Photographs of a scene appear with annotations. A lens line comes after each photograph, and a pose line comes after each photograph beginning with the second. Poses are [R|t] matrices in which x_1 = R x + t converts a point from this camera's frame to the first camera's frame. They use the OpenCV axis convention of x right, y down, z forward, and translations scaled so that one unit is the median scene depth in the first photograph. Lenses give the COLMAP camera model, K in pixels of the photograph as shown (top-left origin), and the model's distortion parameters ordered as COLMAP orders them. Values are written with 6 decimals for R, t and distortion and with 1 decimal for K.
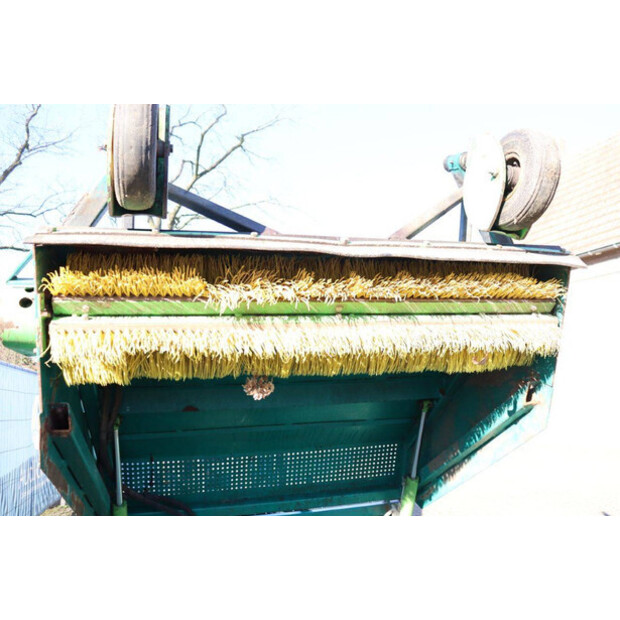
lens RADIAL K [[510.4, 0, 310.0], [0, 510.4, 310.0], [0, 0, 1]] dist [-0.184943, 0.185431]
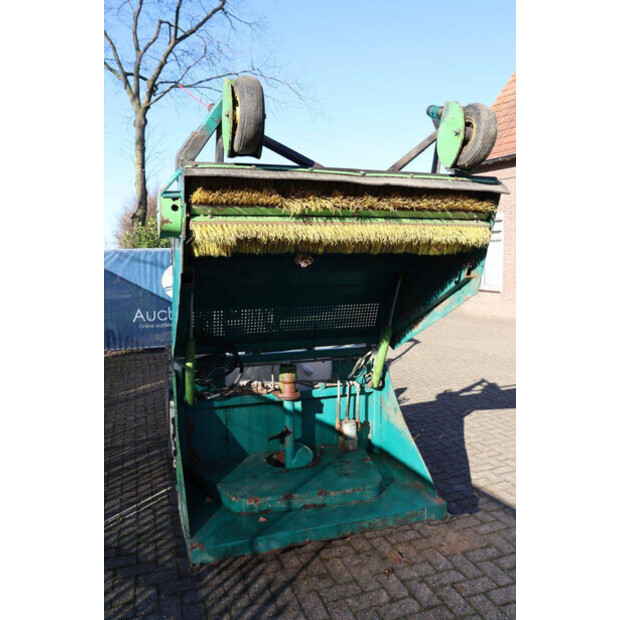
lens RADIAL K [[510.4, 0, 310.0], [0, 510.4, 310.0], [0, 0, 1]] dist [-0.184943, 0.185431]
pose [[0.998042, 0.024277, 0.057649, -0.179030], [-0.037698, 0.968883, 0.244632, -0.095882], [-0.049917, -0.246326, 0.967901, -0.661560]]
